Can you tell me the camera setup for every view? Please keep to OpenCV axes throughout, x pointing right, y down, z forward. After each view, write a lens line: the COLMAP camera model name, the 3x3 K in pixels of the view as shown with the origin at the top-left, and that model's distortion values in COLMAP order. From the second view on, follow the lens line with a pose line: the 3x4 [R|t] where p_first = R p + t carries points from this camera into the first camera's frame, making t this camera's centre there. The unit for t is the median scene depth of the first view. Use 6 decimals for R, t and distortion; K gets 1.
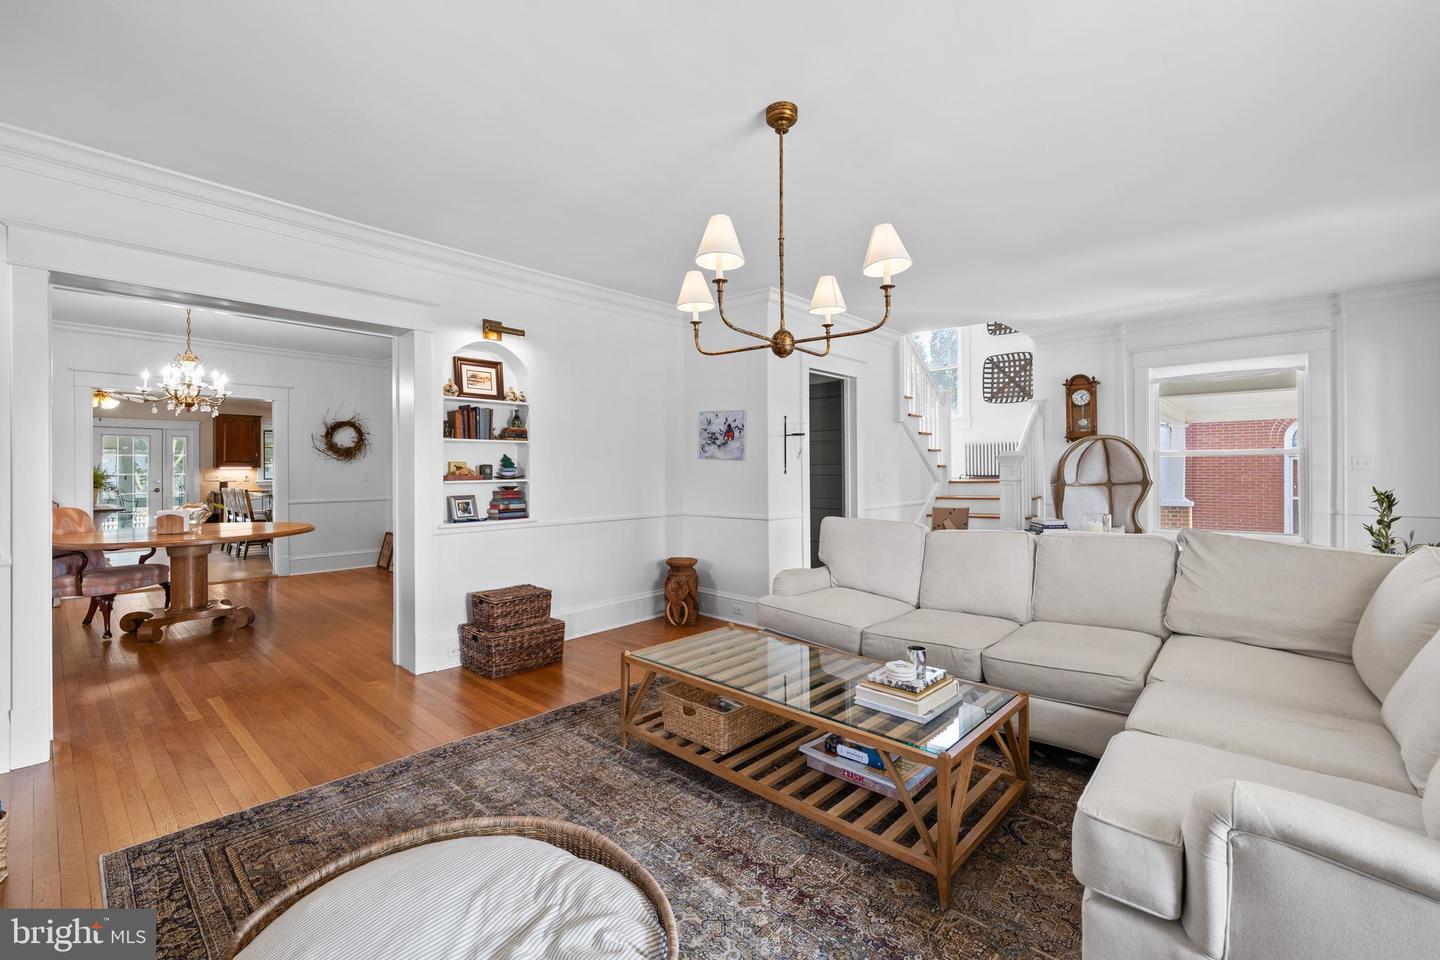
lens RADIAL K [[614.7, 0, 695.7], [0, 614.7, 471.1], [0, 0, 1]] dist [-0.003299, -0.000303]
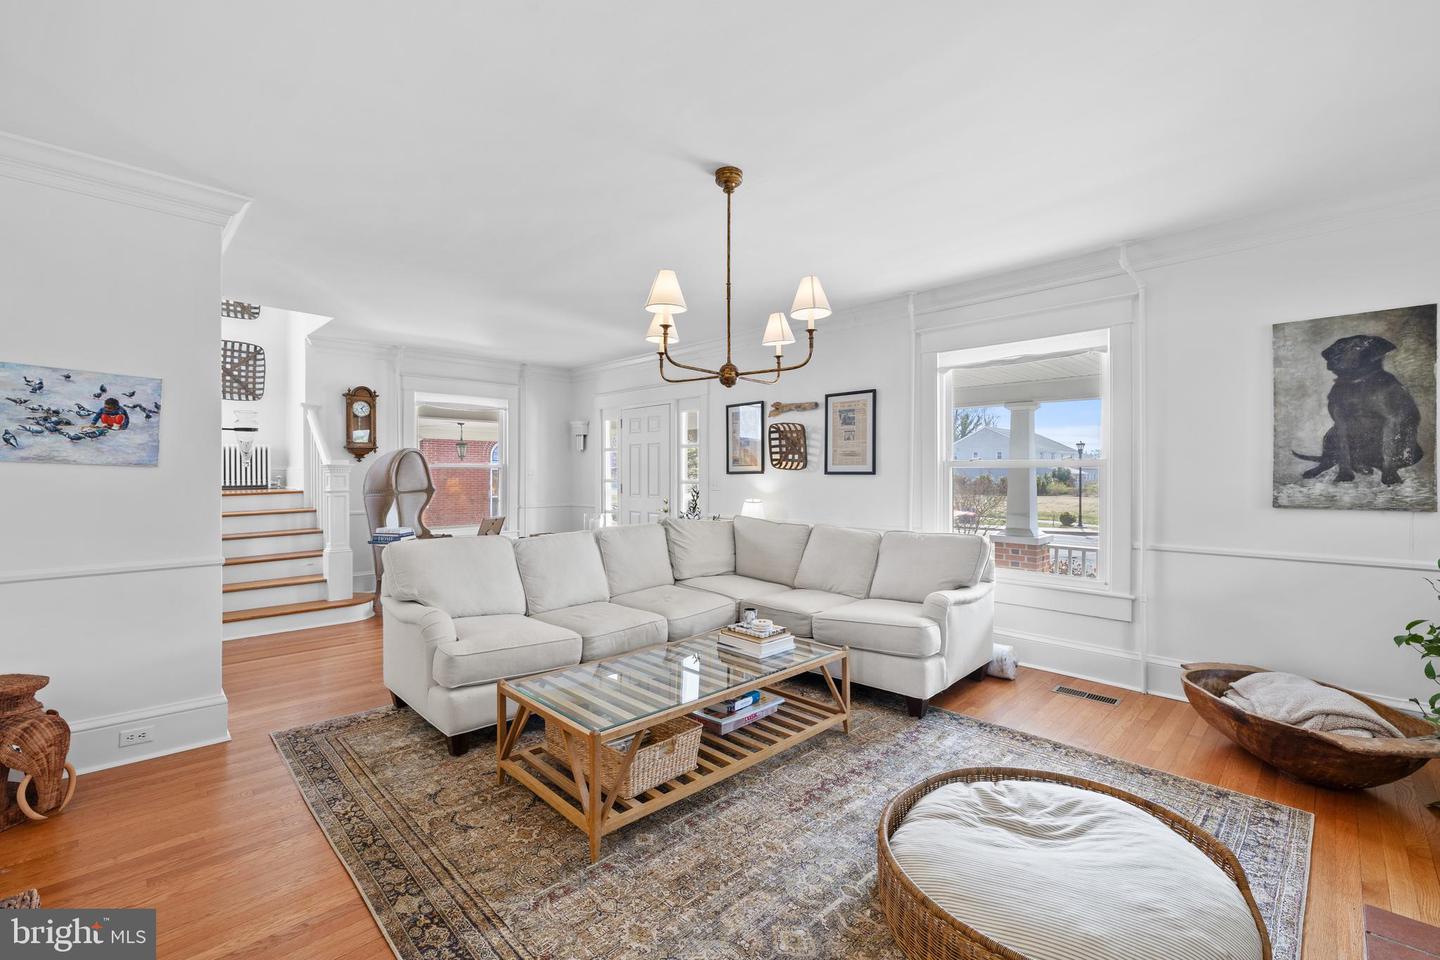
lens RADIAL K [[617.7, 0, 720.0], [0, 617.7, 480.0], [0, 0, 1]] dist [-0.003277, -0.000215]
pose [[0.023241, -0.005962, 0.999712, -0.440891], [0.000337, 0.999982, 0.005955, -0.008100], [-0.999730, 0.000199, 0.023243, 0.428993]]
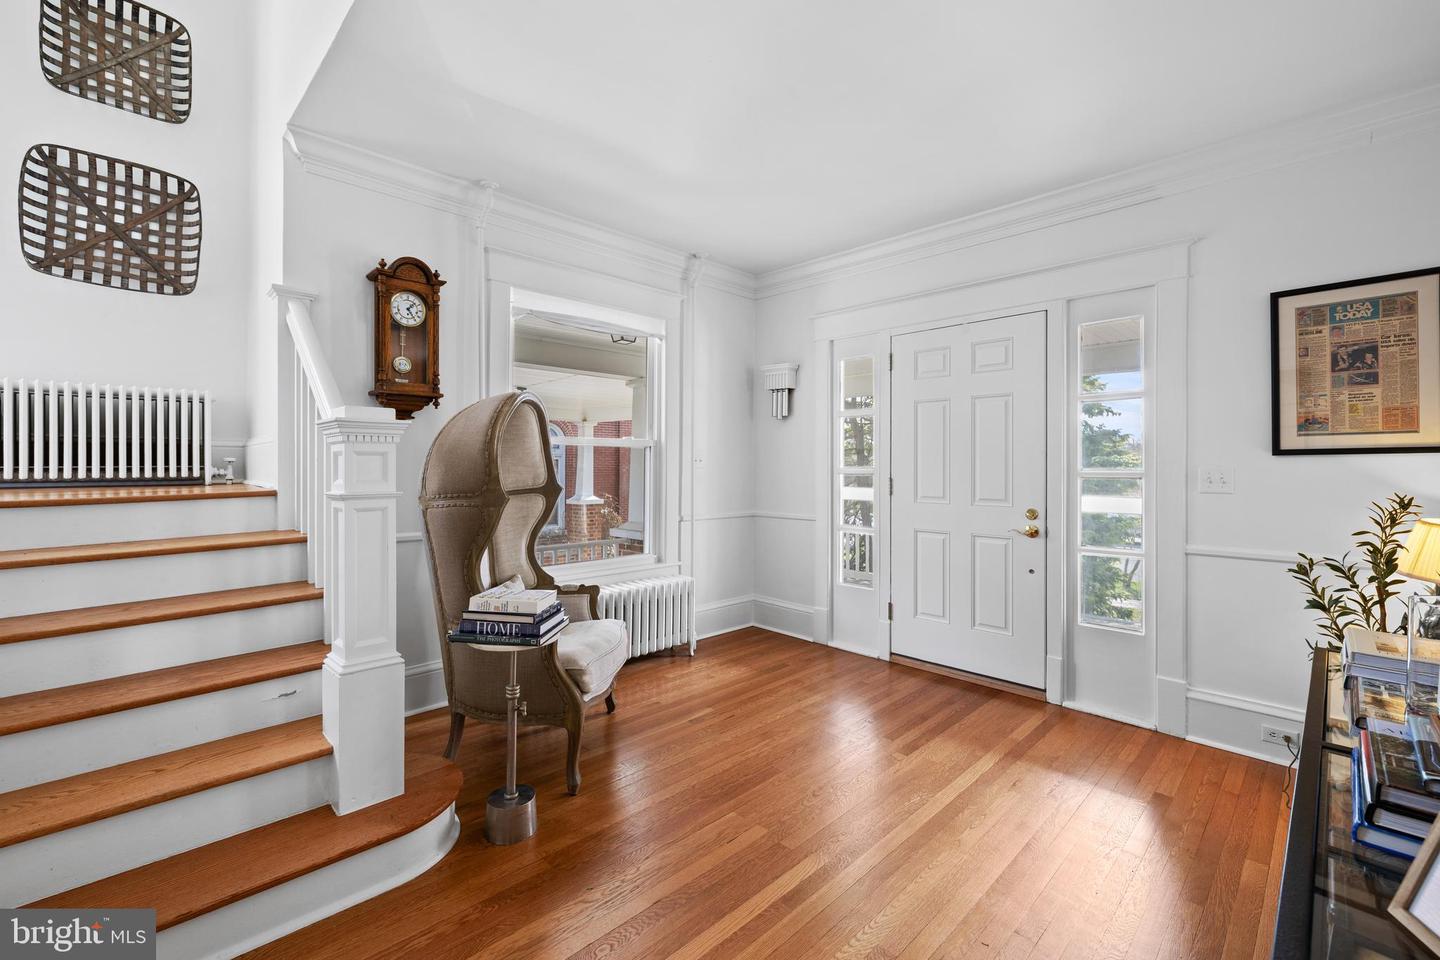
lens RADIAL K [[619.8, 0, 710.2], [0, 619.8, 472.0], [0, 0, 1]] dist [-0.000728, 0.000028]
pose [[0.033071, -0.002293, 0.999450, 0.189849], [-0.003142, 0.999992, 0.002399, 0.001168], [-0.999448, -0.003220, 0.033064, 0.858271]]
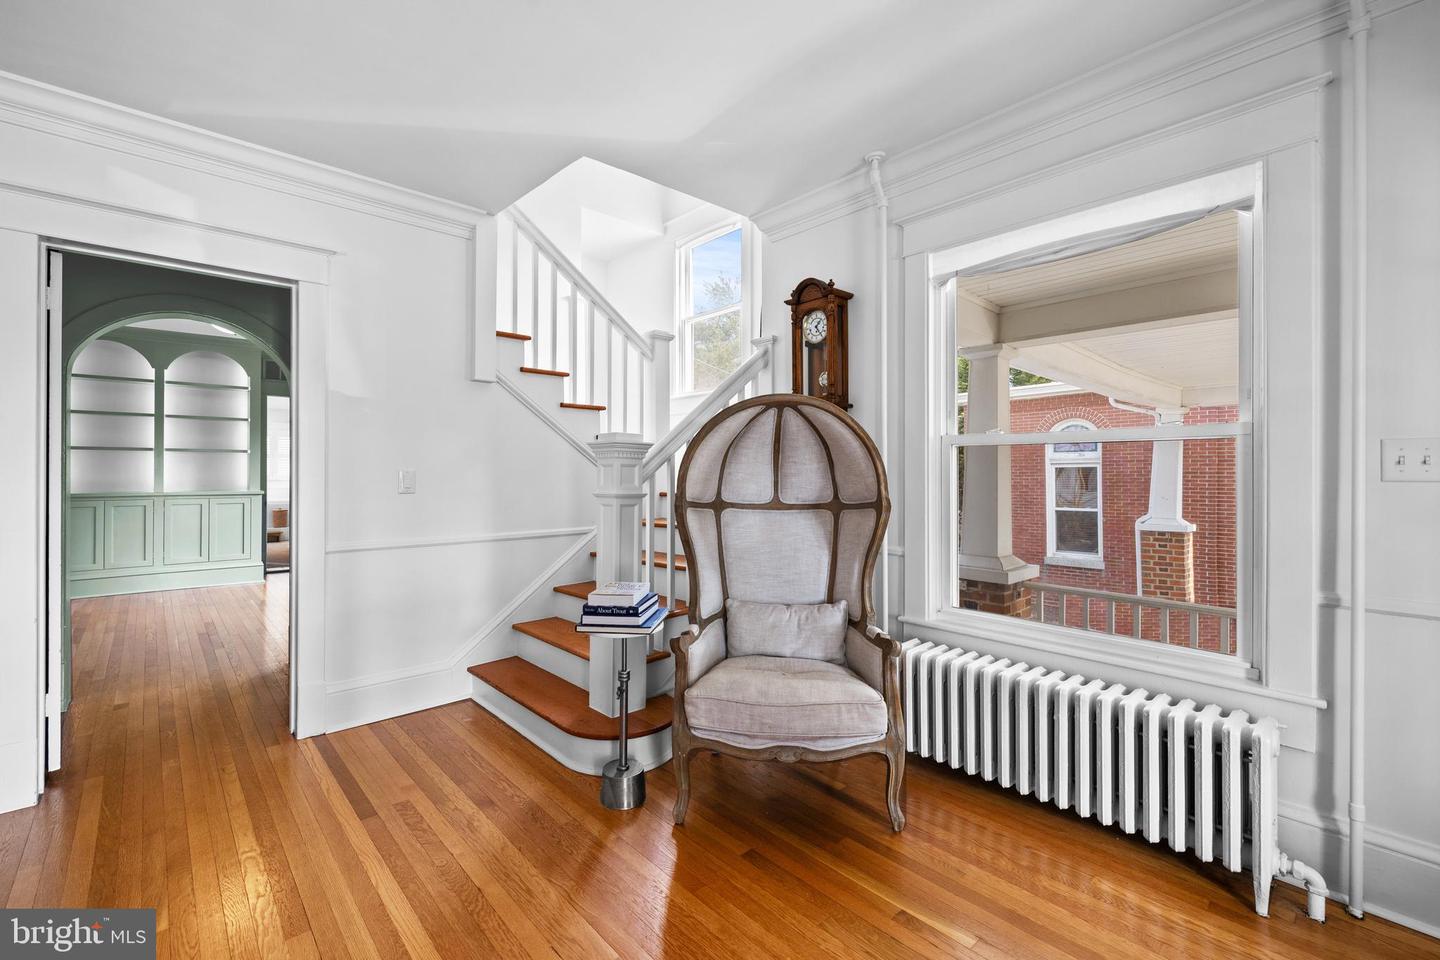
lens RADIAL K [[619.8, 0, 710.2], [0, 619.8, 472.0], [0, 0, 1]] dist [-0.000728, 0.000028]
pose [[0.996713, 0.006401, -0.080763, 0.659707], [-0.006572, 0.999977, -0.001863, -0.002927], [0.080749, 0.002388, 0.996732, 0.568027]]
